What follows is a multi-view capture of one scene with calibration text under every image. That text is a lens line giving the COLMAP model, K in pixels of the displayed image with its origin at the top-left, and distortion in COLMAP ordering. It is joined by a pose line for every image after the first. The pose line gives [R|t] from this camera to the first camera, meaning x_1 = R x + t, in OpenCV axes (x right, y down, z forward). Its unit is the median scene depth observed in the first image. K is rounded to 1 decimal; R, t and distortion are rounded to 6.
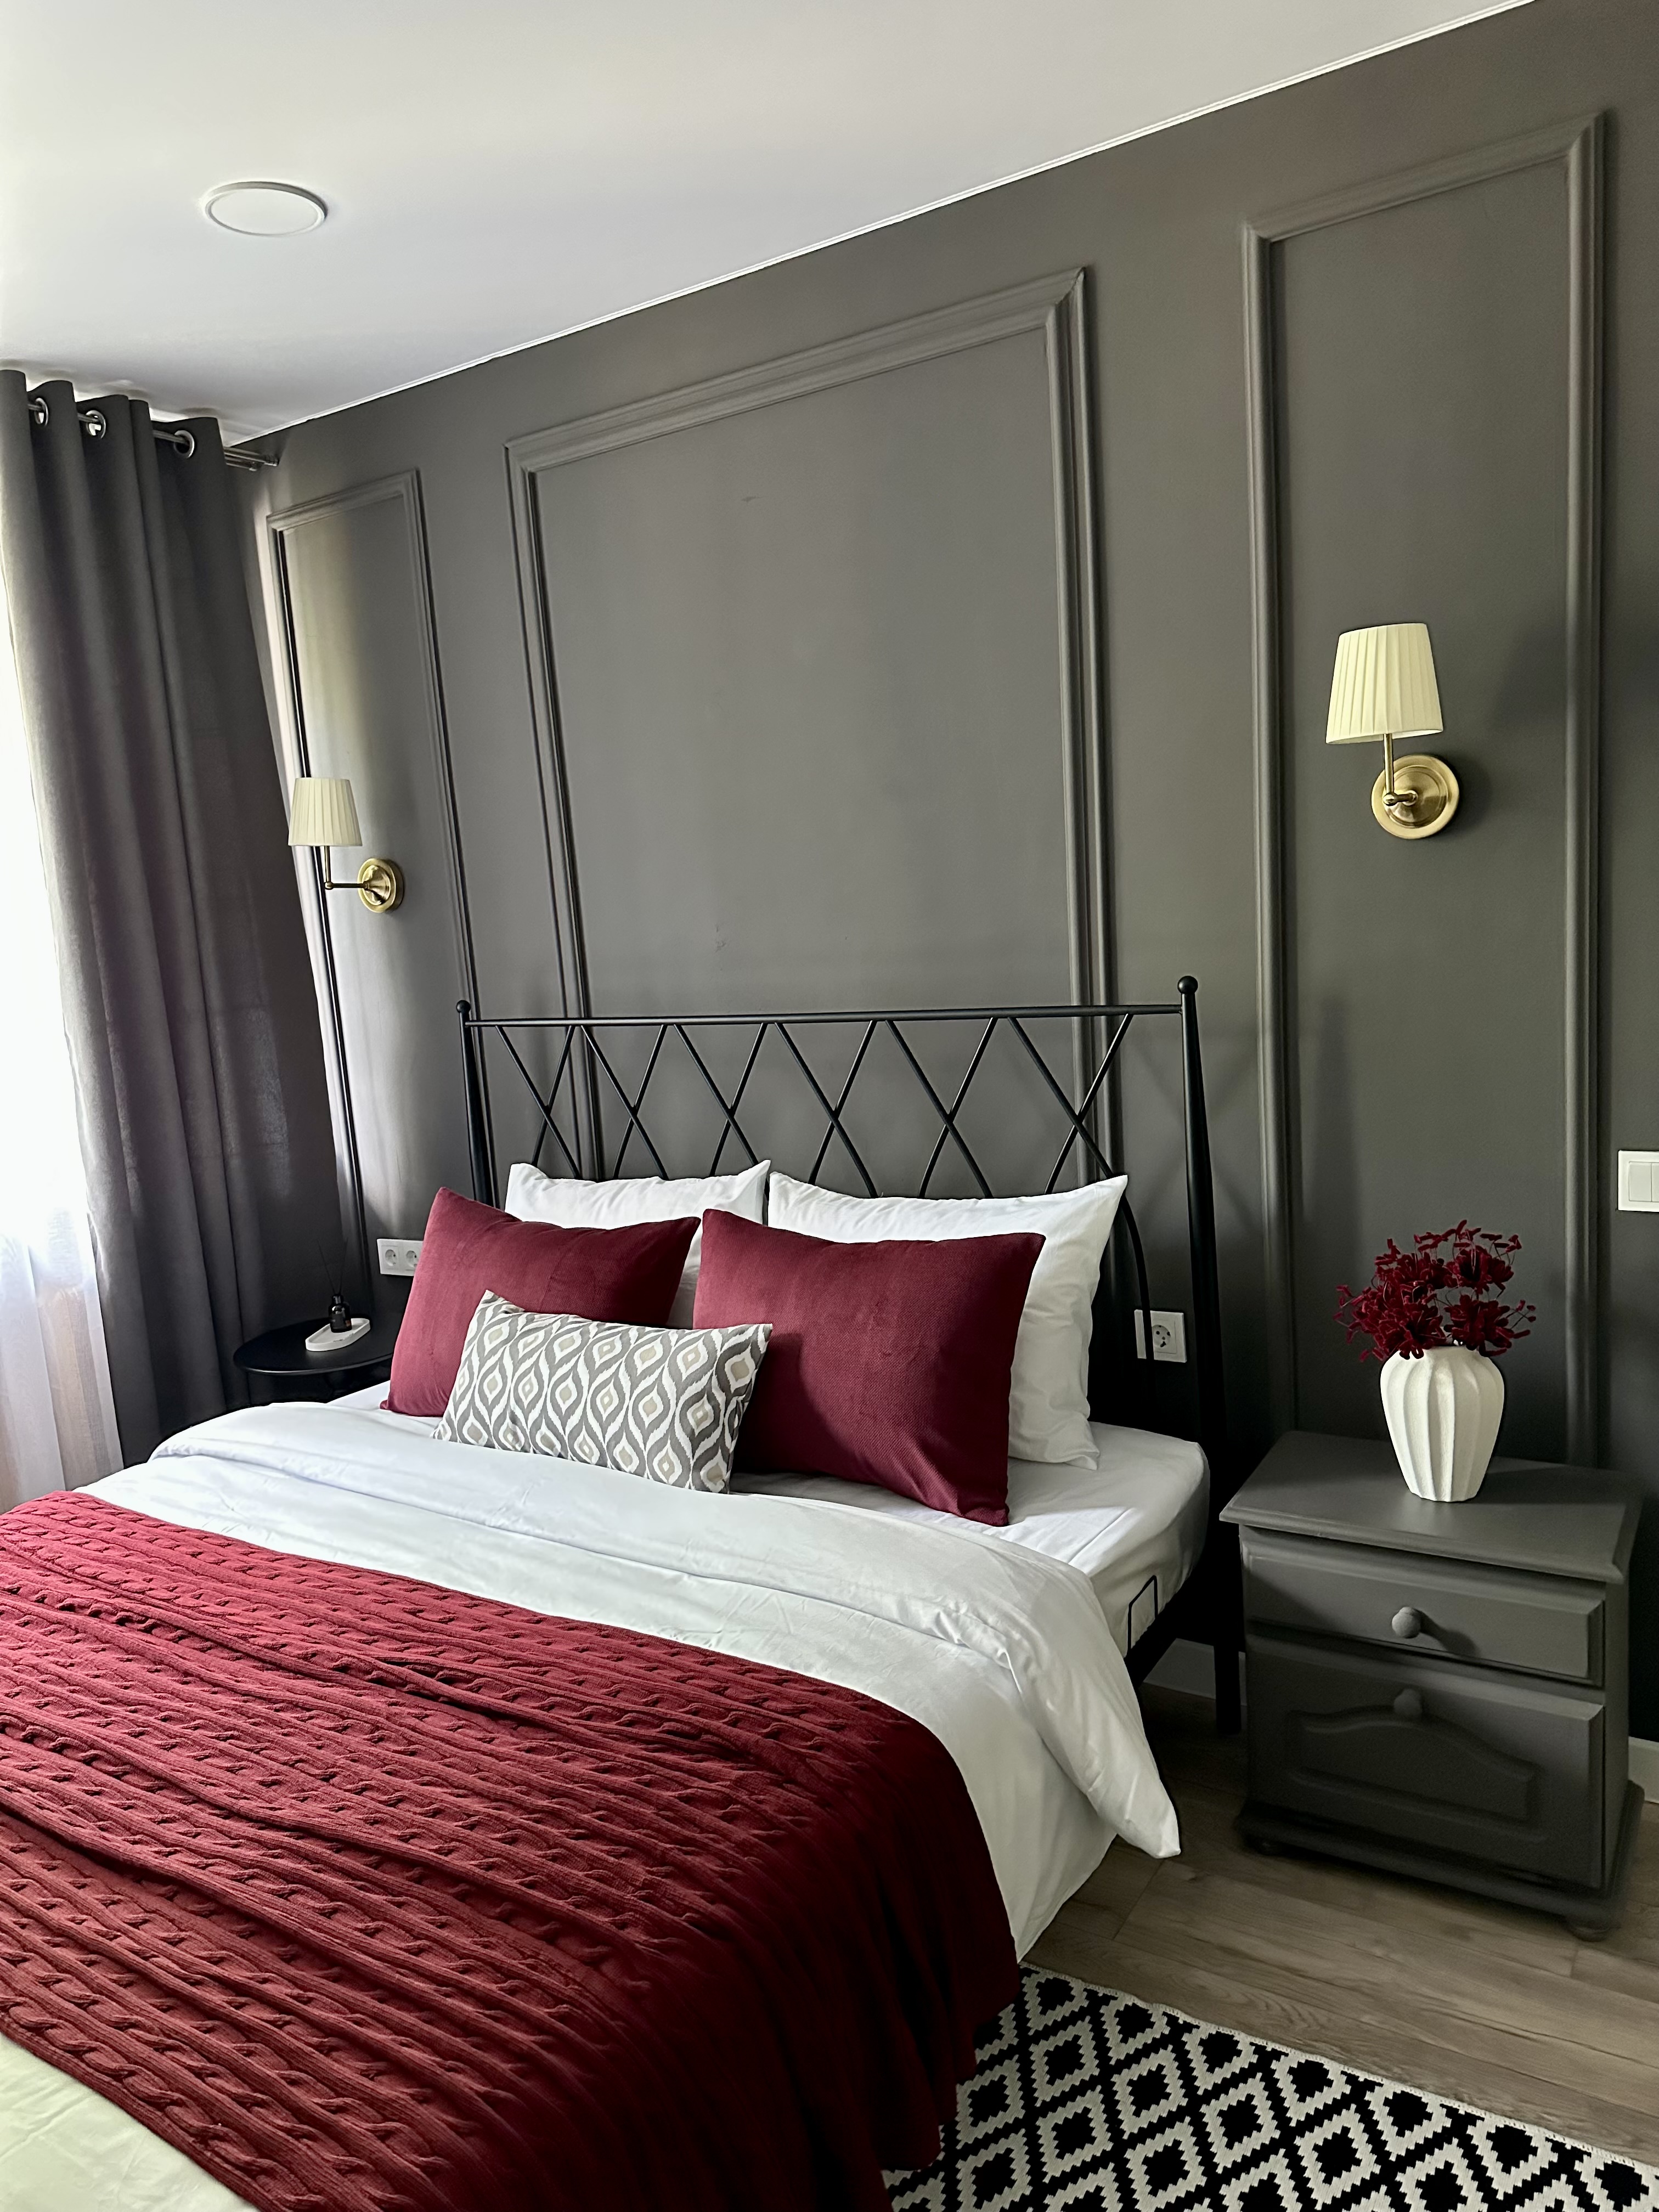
lens RADIAL K [[1570.7, 0, 829.5], [0, 1570.7, 1106.0], [0, 0, 1]] dist [0.077051, -0.096097]
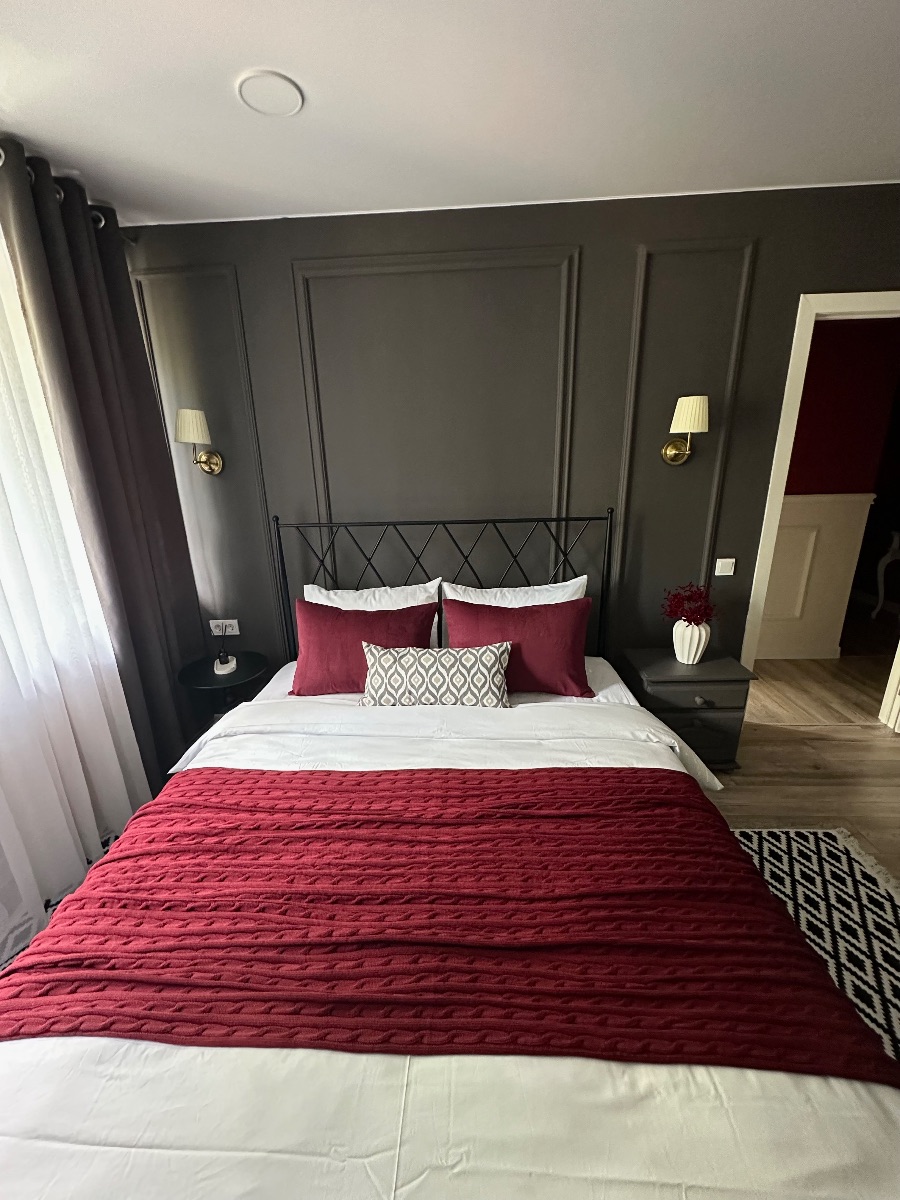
lens RADIAL K [[479.3, 0, 450.0], [0, 479.3, 600.0], [0, 0, 1]] dist [0.003702, 0.000032]
pose [[0.859140, -0.099601, 0.501954, -0.532686], [0.036790, 0.990360, 0.133544, -0.043585], [-0.510416, -0.096266, 0.854522, 0.366645]]
